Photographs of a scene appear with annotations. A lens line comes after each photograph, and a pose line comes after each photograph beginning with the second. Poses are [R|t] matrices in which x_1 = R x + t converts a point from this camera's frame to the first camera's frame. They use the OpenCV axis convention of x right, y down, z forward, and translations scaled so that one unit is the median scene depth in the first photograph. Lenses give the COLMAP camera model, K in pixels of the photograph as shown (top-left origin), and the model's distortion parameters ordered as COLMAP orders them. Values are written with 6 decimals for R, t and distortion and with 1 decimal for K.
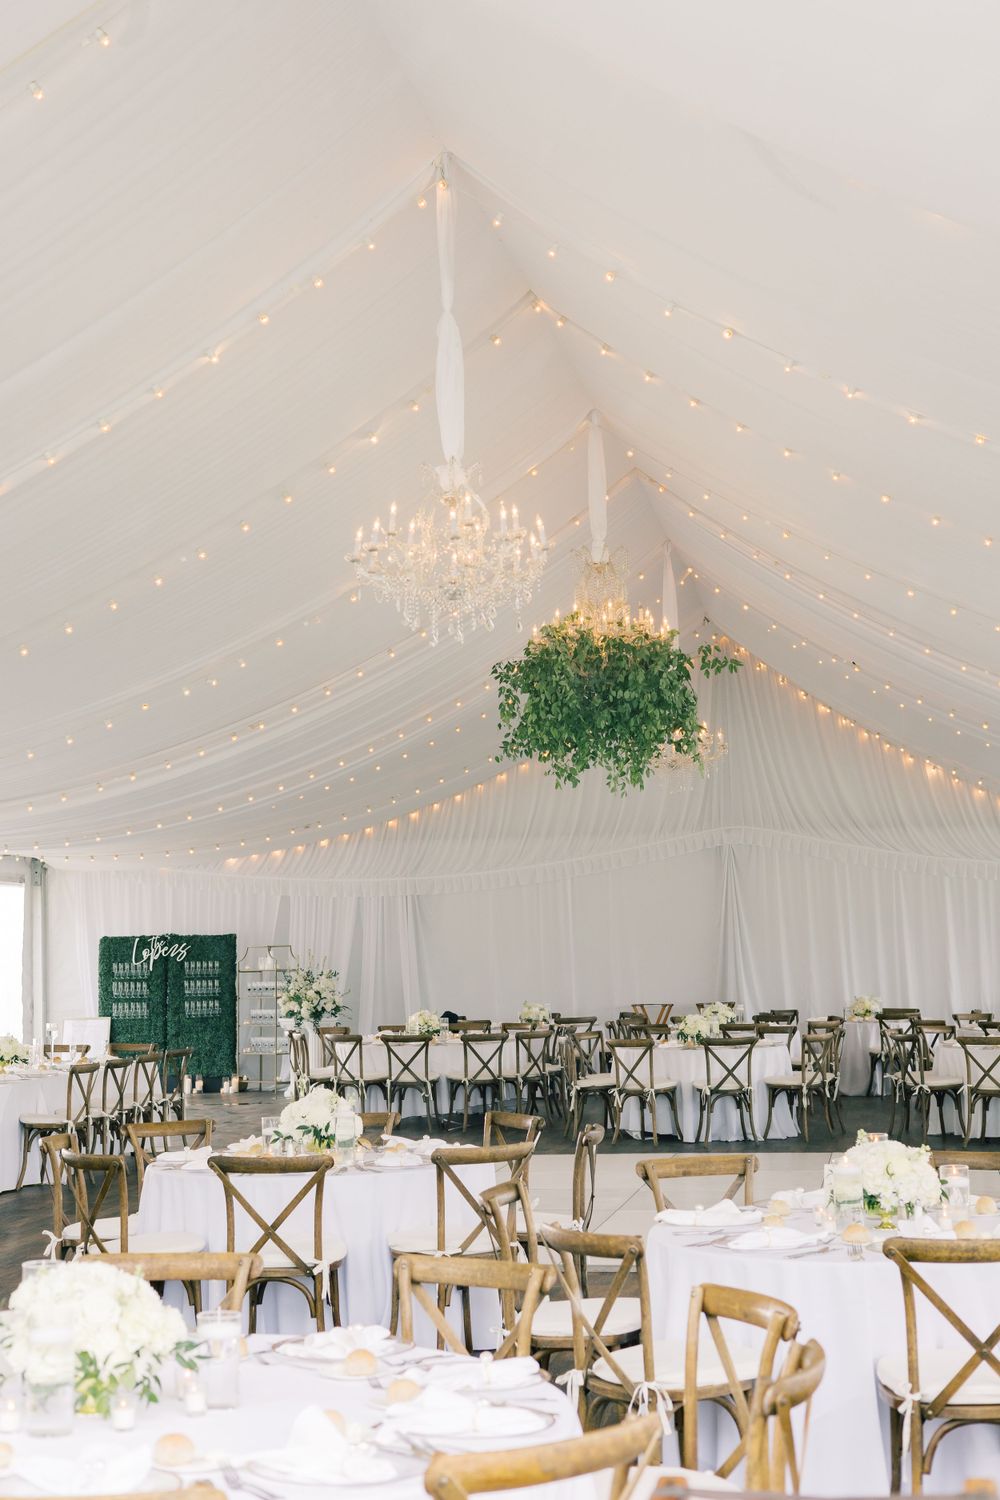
lens RADIAL K [[1940.5, 0, 500.0], [0, 1940.5, 750.0], [0, 0, 1]] dist [0.038942, 0.022288]
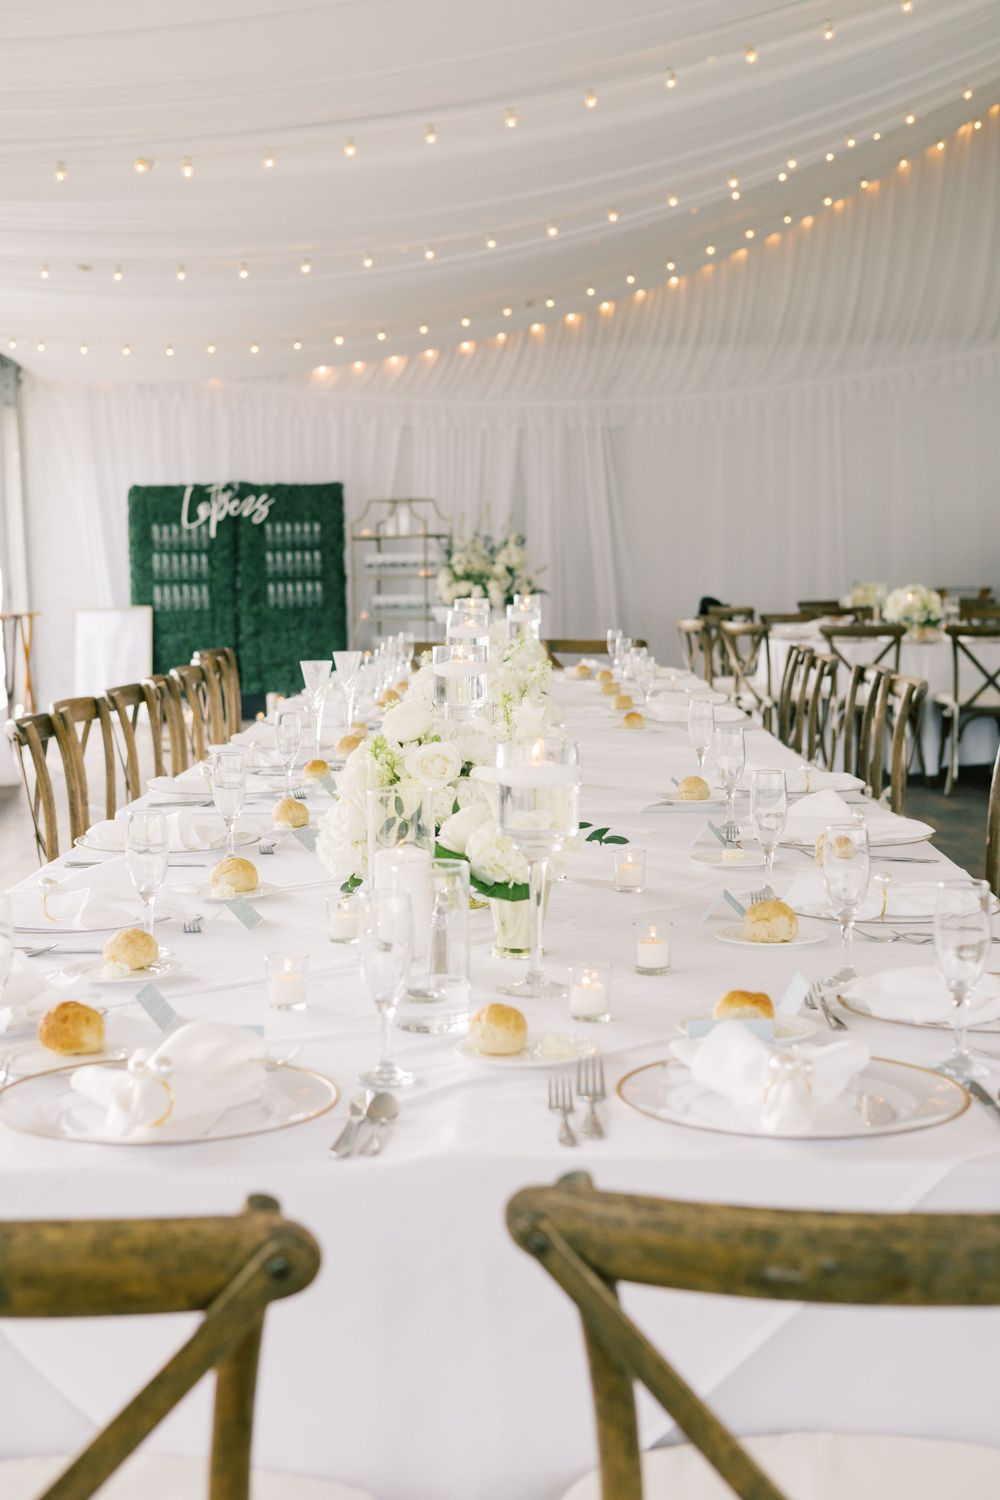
lens RADIAL K [[1940.5, 0, 500.0], [0, 1940.5, 750.0], [0, 0, 1]] dist [0.038942, 0.022288]
pose [[0.982729, -0.013562, 0.184551, -0.206492], [-0.023533, 0.980054, 0.197335, 0.052275], [-0.183546, -0.198270, 0.962808, 0.335283]]
